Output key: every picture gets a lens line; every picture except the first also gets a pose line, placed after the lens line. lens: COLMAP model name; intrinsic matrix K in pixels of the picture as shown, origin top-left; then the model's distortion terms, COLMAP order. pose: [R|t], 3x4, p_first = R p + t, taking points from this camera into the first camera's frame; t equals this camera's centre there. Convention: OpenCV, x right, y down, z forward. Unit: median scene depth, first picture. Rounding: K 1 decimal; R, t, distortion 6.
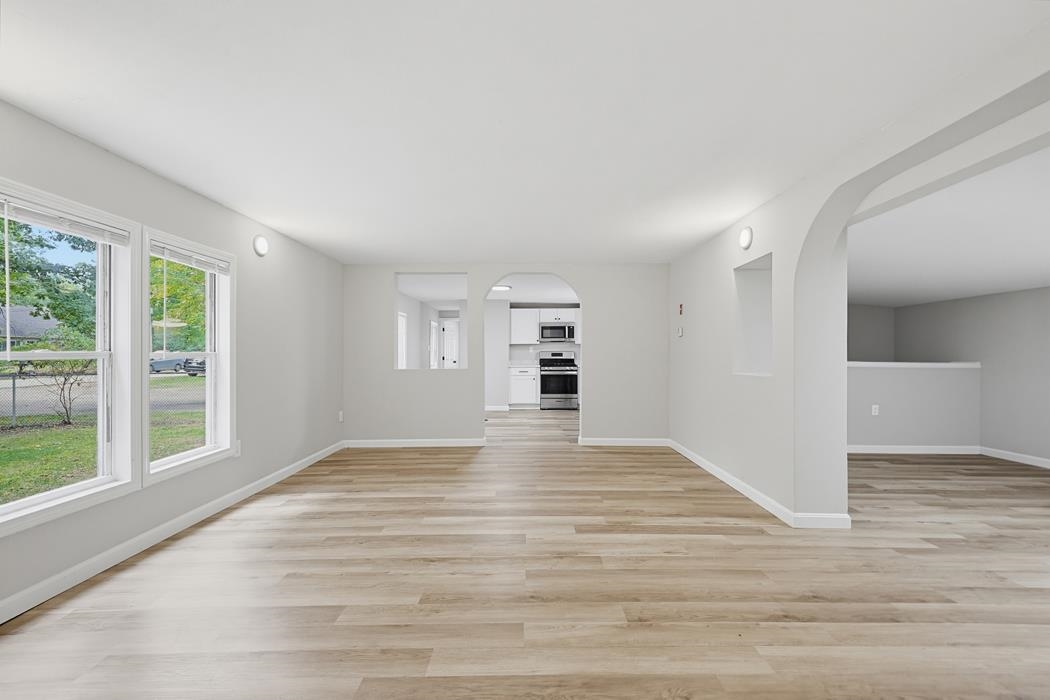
lens RADIAL K [[446.2, 0, 525.3], [0, 446.2, 356.0], [0, 0, 1]] dist [0.003178, 0.000138]
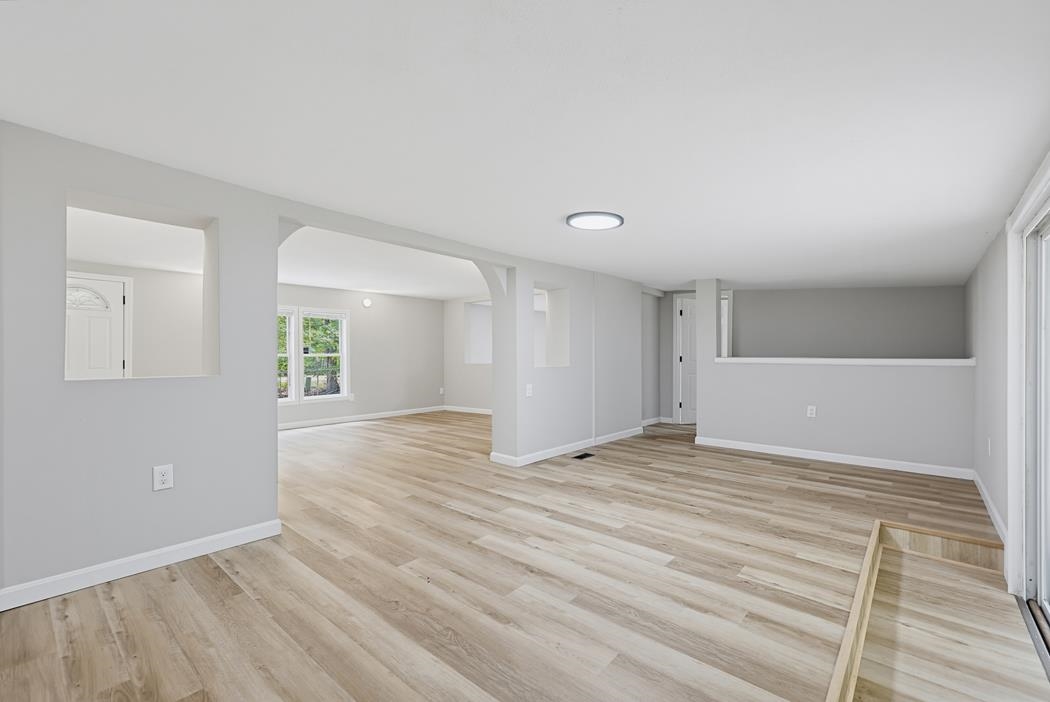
lens RADIAL K [[446.2, 0, 525.3], [0, 446.2, 357.0], [0, 0, 1]] dist [0.003178, 0.000138]
pose [[0.751561, -0.003198, -0.659655, 1.541123], [0.005264, 0.999985, 0.001150, 0.011470], [0.659642, -0.004337, 0.751567, -0.099483]]
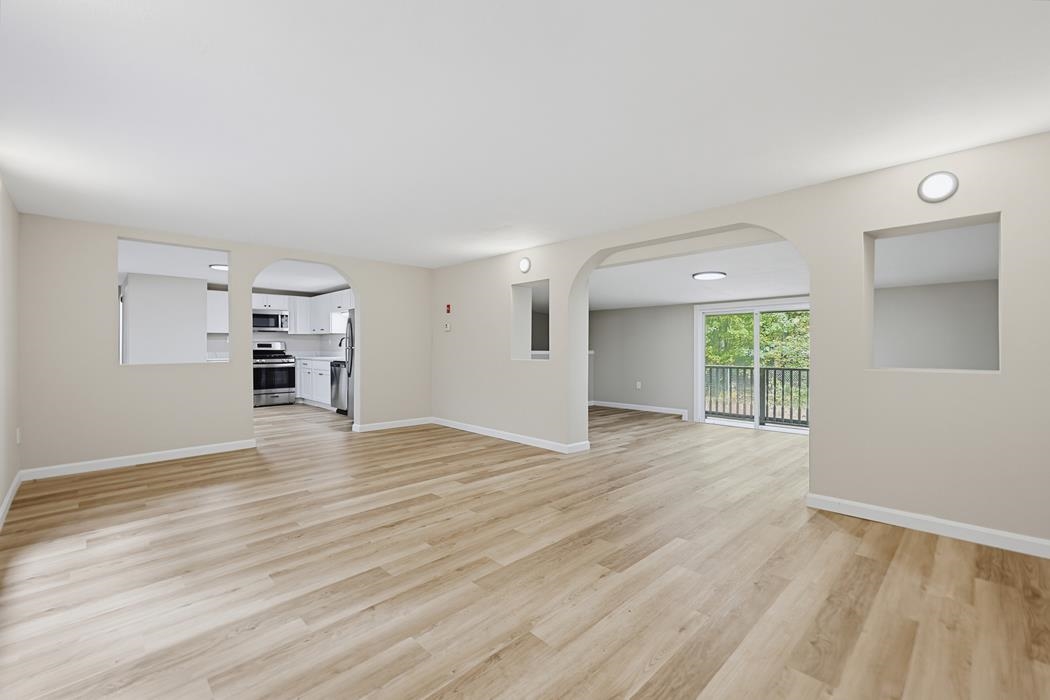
lens RADIAL K [[446.2, 0, 525.3], [0, 446.2, 356.0], [0, 0, 1]] dist [0.003178, 0.000138]
pose [[0.719373, -0.012829, 0.694506, -0.543200], [-0.000860, 0.999812, 0.019360, 0.000424], [-0.694624, -0.014524, 0.719227, -0.040231]]
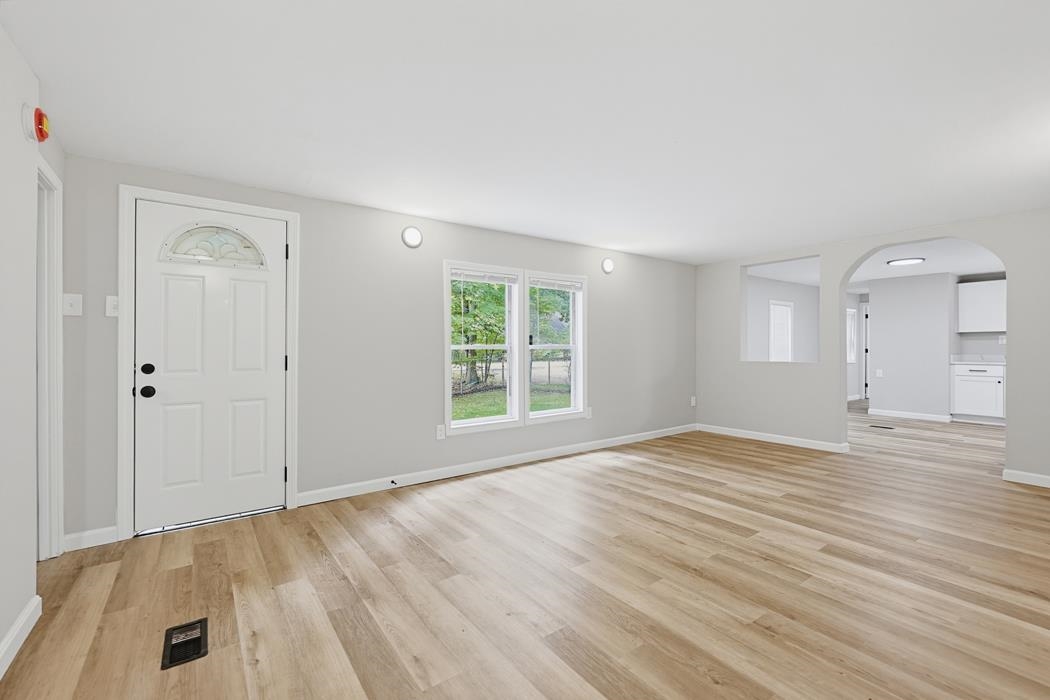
lens RADIAL K [[442.8, 0, 534.9], [0, 442.8, 355.6], [0, 0, 1]] dist [0.000377, 0.000212]
pose [[0.598472, 0.019155, -0.800914, 0.391689], [-0.003566, 0.999768, 0.021247, -0.004274], [0.801136, -0.009859, 0.598402, 0.024946]]
